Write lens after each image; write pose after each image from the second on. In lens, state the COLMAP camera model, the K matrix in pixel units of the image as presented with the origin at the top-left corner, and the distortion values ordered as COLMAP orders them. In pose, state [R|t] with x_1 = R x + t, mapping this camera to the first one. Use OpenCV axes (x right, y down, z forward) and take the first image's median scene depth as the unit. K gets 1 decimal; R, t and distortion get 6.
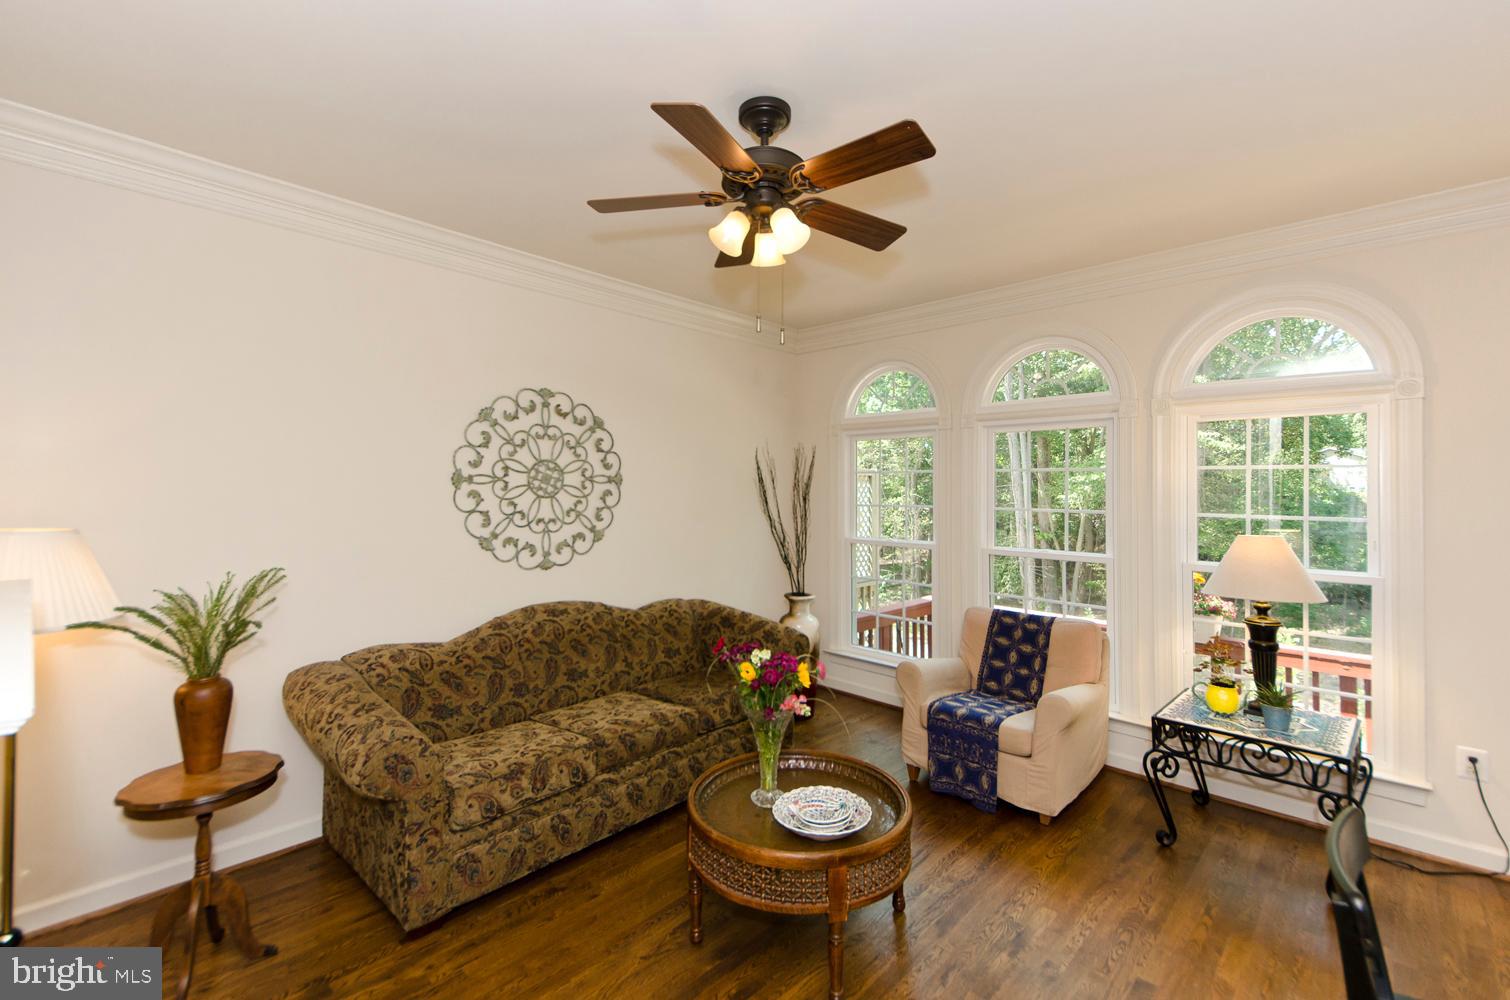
lens RADIAL K [[659.6, 0, 747.7], [0, 659.6, 480.2], [0, 0, 1]] dist [0.001467, 0.000065]
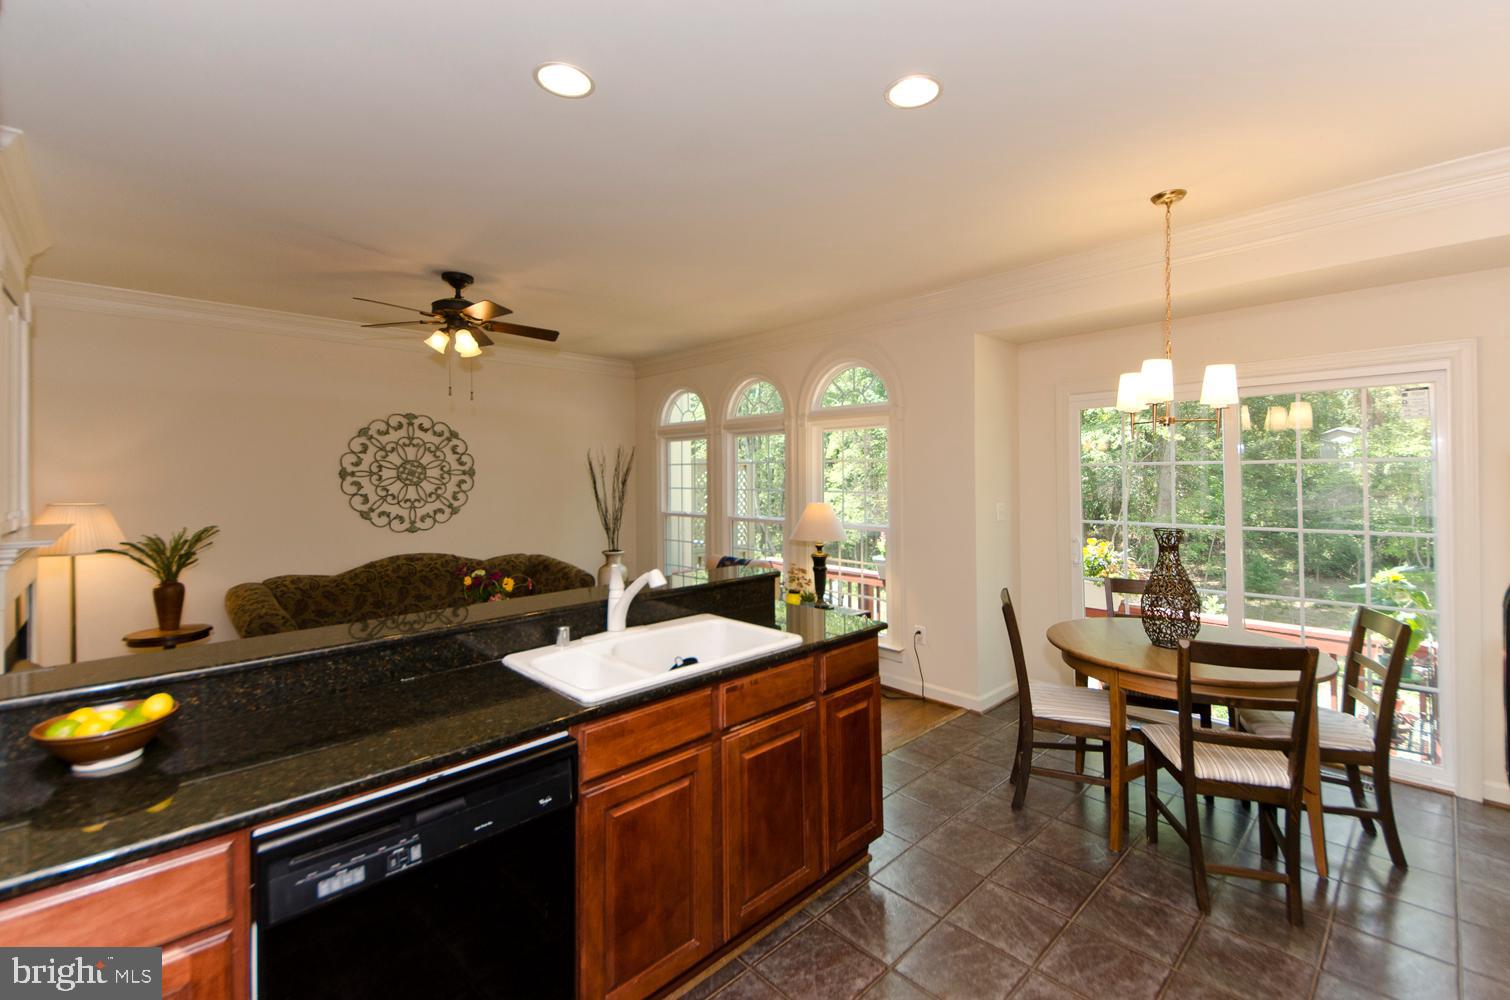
lens RADIAL K [[625.3, 0, 767.1], [0, 625.3, 473.0], [0, 0, 1]] dist [-0.023194, -0.000192]
pose [[0.999904, -0.013467, 0.003154, 0.531096], [0.013442, 0.999878, 0.007895, -0.002059], [-0.003260, -0.007852, 0.999964, -0.449607]]
